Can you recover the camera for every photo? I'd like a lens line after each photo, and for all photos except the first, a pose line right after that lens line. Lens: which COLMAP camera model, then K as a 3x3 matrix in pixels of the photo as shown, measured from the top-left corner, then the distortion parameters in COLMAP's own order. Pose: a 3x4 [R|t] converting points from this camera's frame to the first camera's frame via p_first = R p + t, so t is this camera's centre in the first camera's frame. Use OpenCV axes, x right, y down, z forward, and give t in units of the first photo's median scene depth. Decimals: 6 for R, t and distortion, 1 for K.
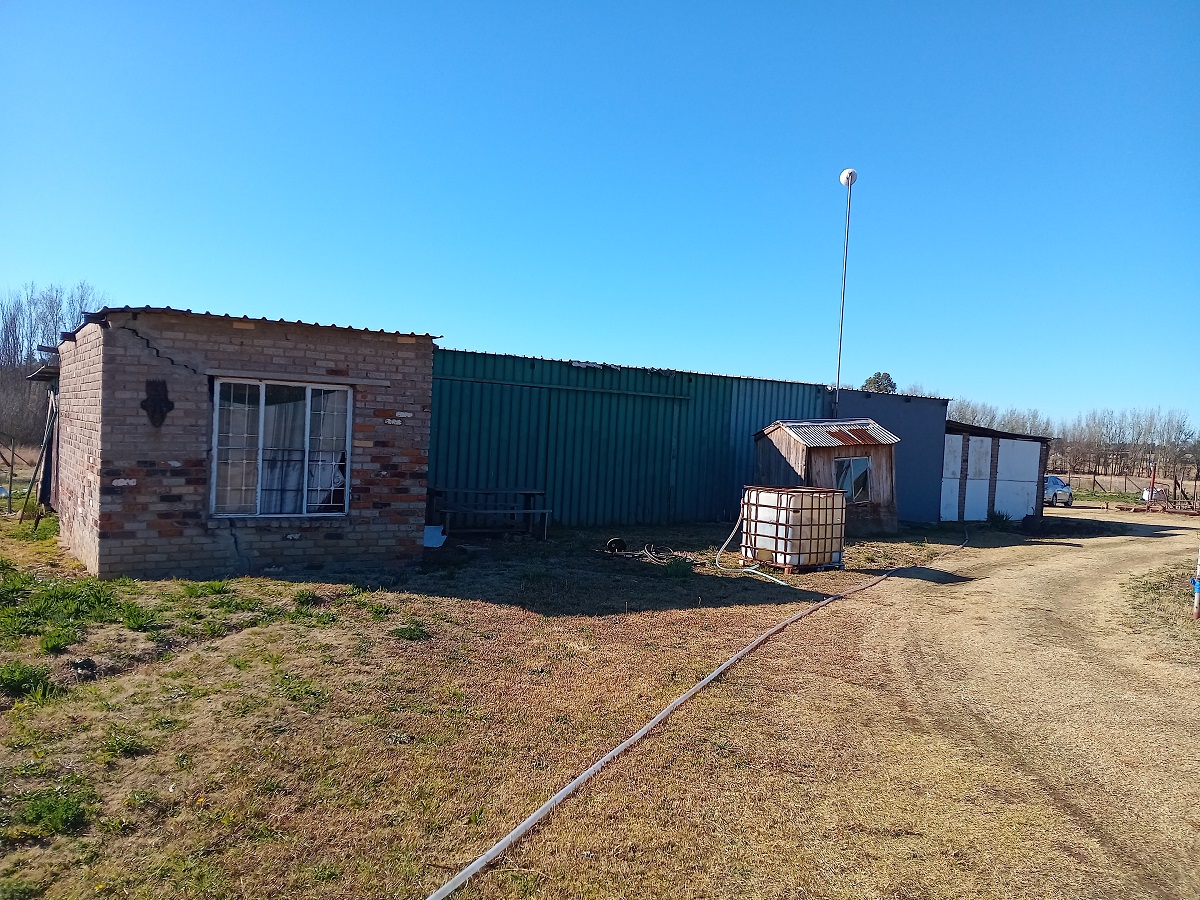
lens RADIAL K [[894.2, 0, 600.0], [0, 894.2, 450.0], [0, 0, 1]] dist [0.087326, -0.151710]
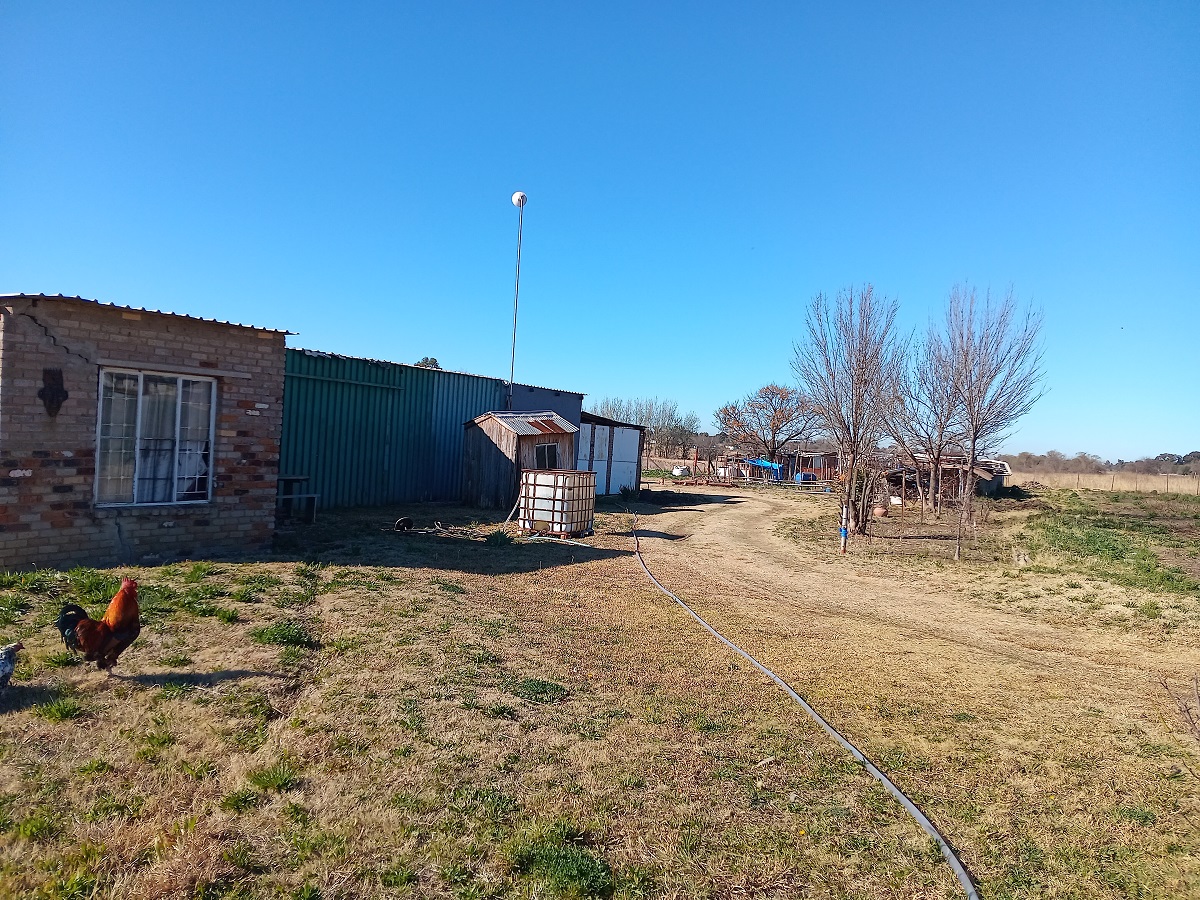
lens RADIAL K [[894.2, 0, 600.0], [0, 894.2, 450.0], [0, 0, 1]] dist [0.087326, -0.151710]
pose [[0.880446, -0.001563, 0.474144, -0.377939], [-0.008277, 0.999792, 0.018666, -0.010827], [-0.474075, -0.020359, 0.880249, -0.128153]]
